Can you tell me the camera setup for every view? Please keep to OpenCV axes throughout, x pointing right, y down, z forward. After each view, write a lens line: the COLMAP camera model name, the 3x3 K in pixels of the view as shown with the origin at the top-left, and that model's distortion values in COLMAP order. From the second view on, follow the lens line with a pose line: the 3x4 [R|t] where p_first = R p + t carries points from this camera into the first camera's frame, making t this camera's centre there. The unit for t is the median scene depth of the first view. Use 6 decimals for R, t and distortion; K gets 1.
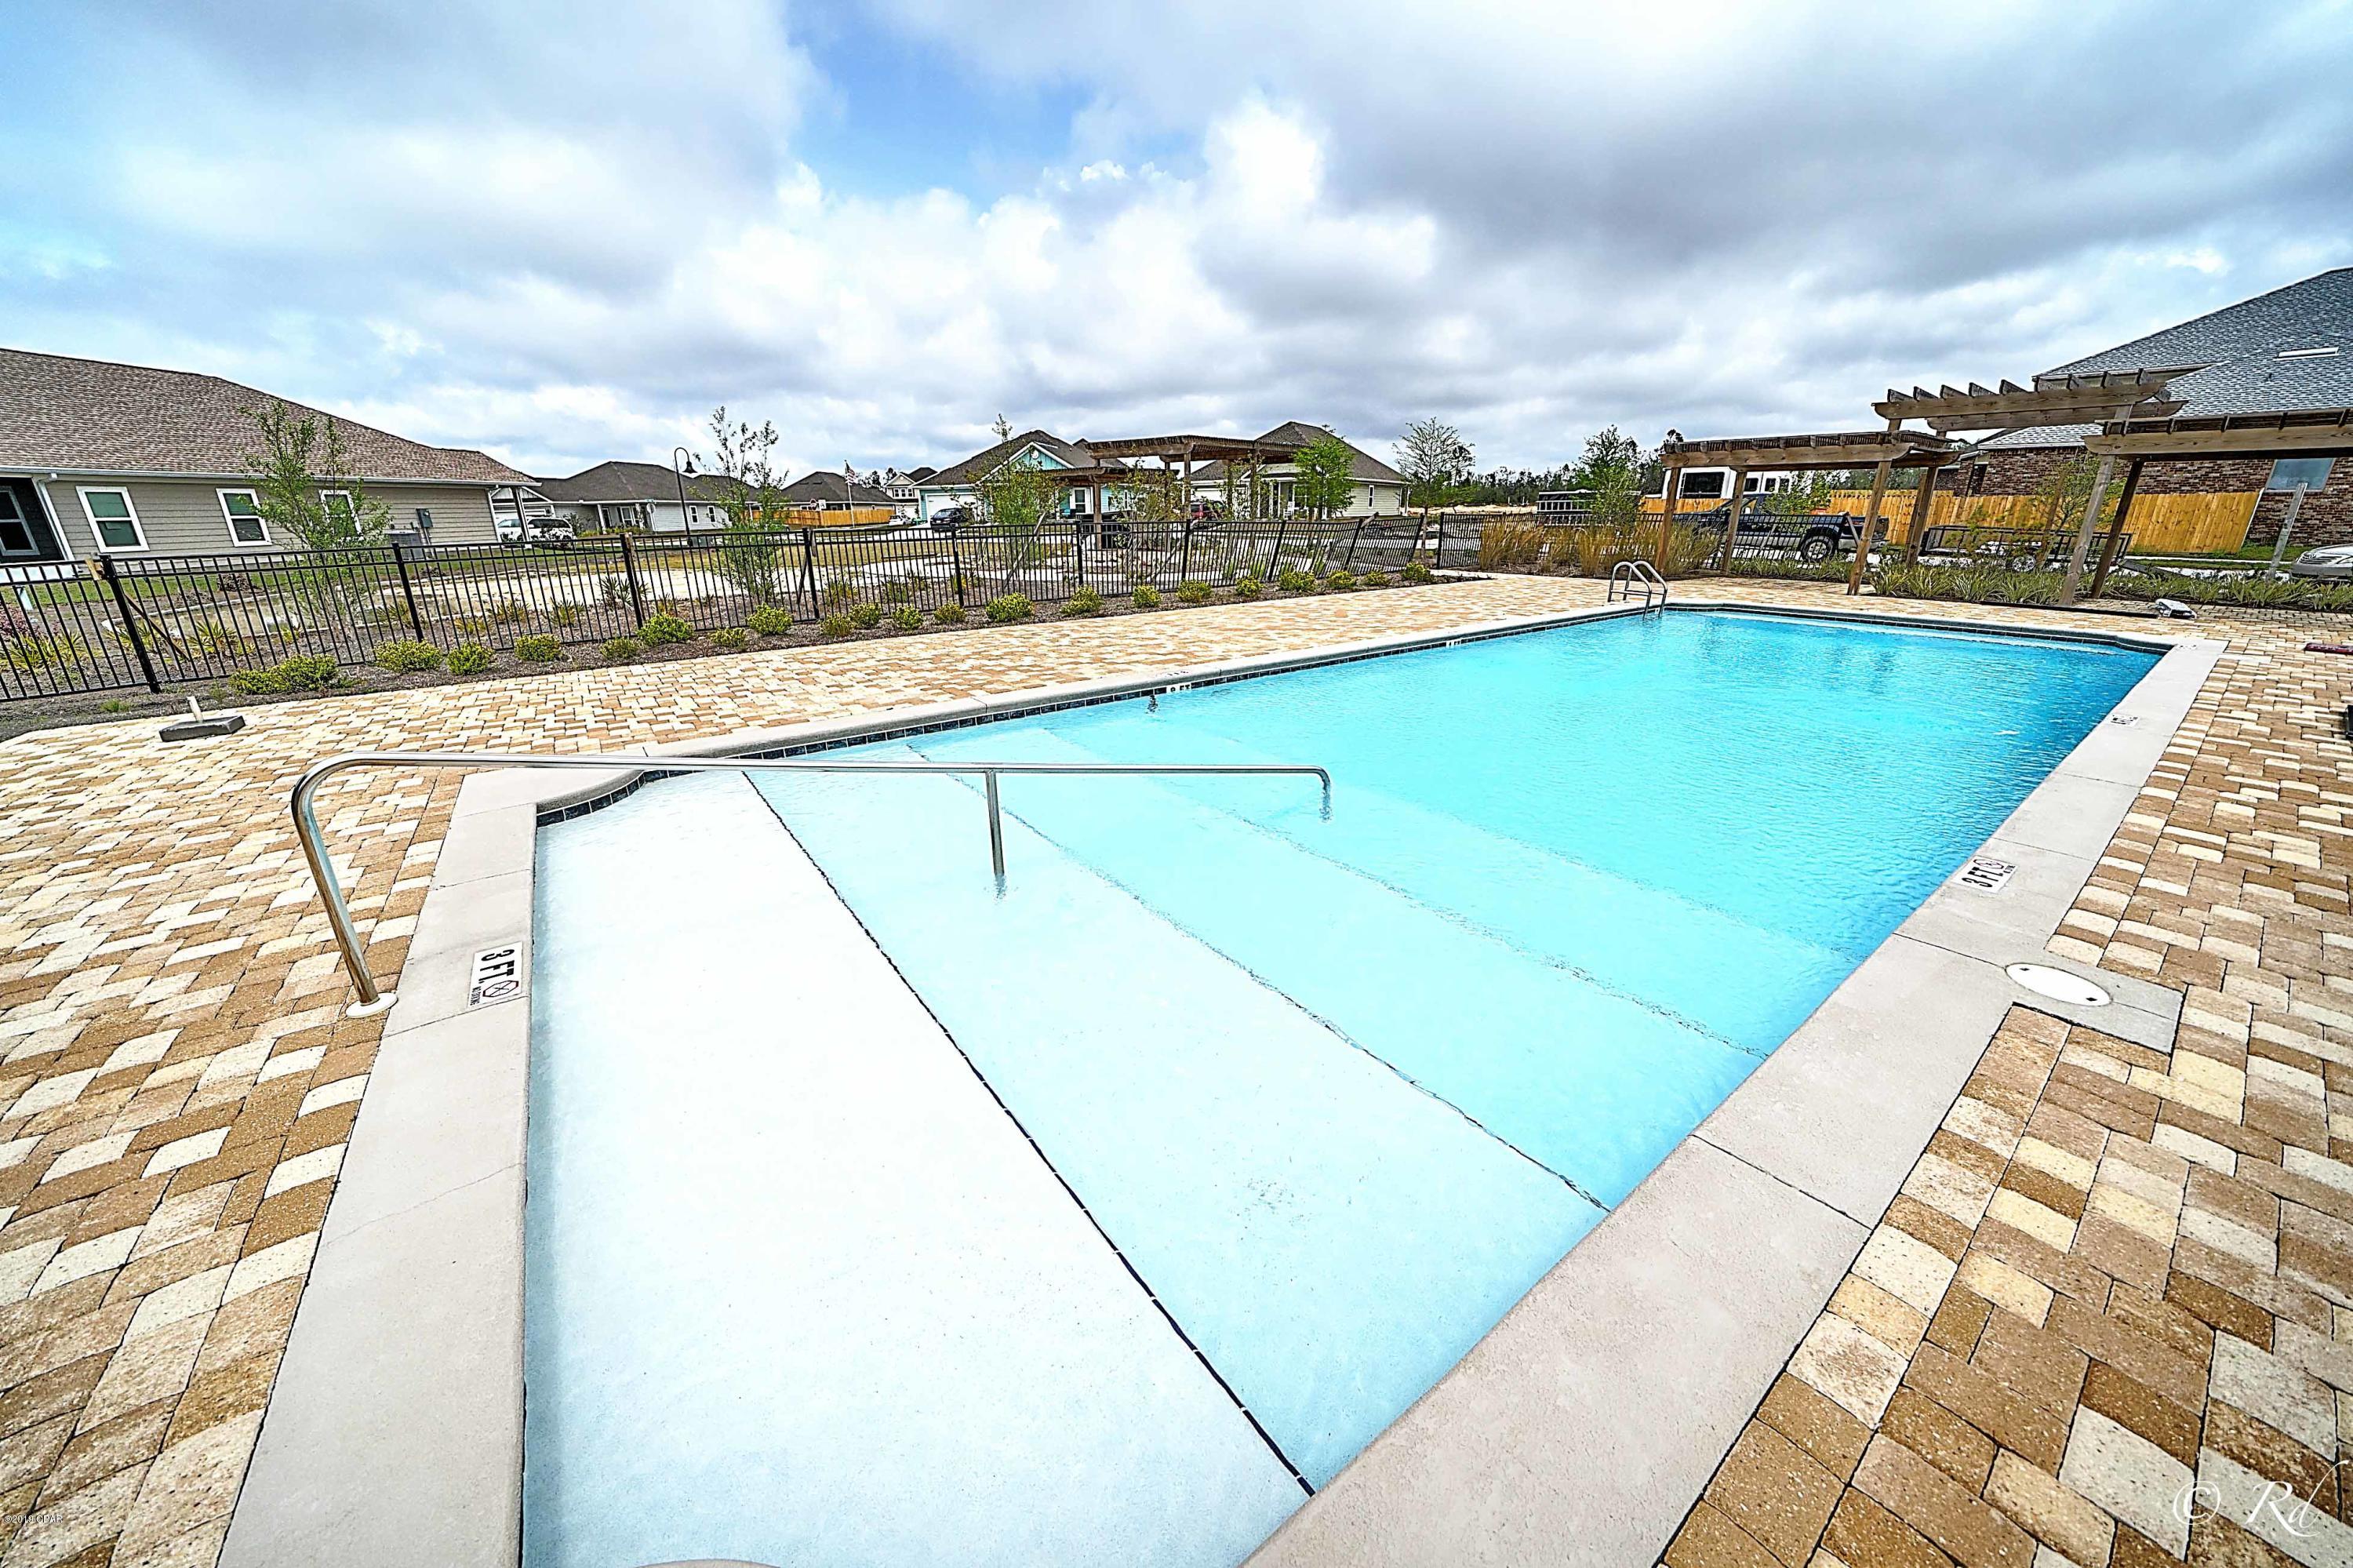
lens RADIAL K [[815.9, 0, 1151.1], [0, 815.9, 781.5], [0, 0, 1]] dist [-0.018620, 0.000038]
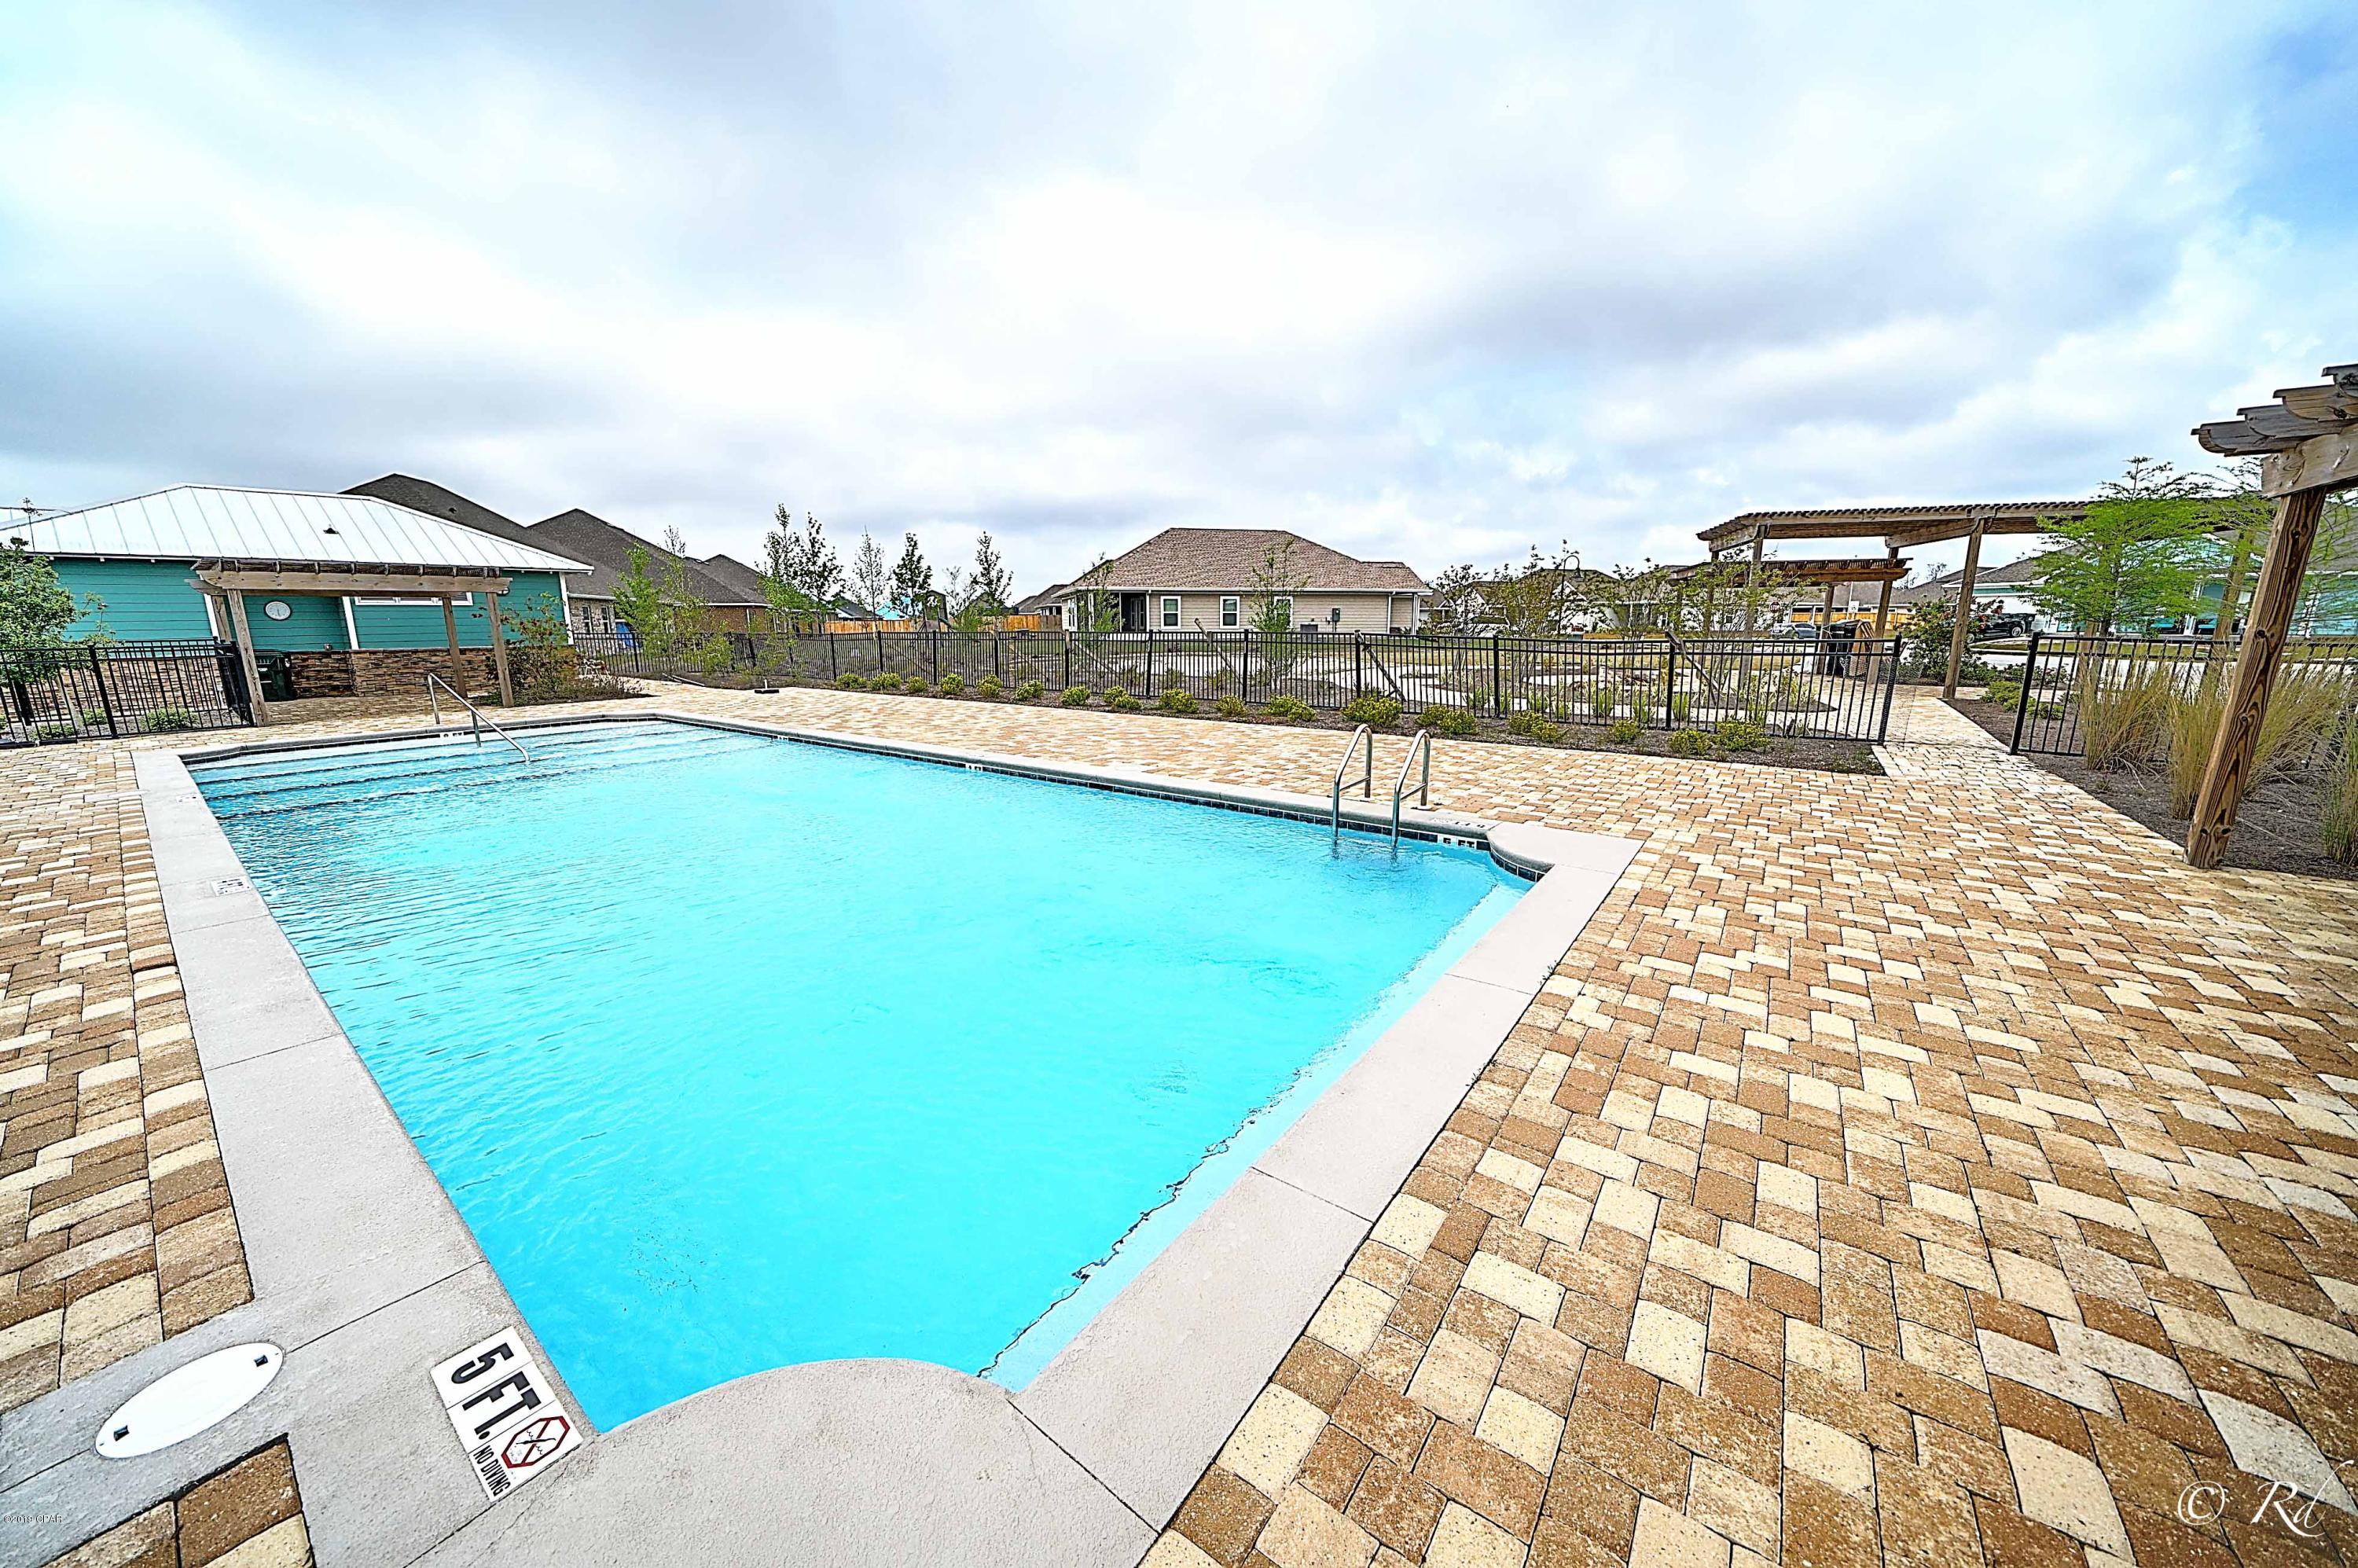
lens RADIAL K [[817.6, 0, 1153.5], [0, 817.6, 781.5], [0, 0, 1]] dist [-0.018620, 0.000038]
pose [[0.289598, 0.198717, -0.936293, 0.892131], [-0.305210, 0.946317, 0.106442, -0.218888], [0.907182, 0.254941, 0.334702, 0.620398]]
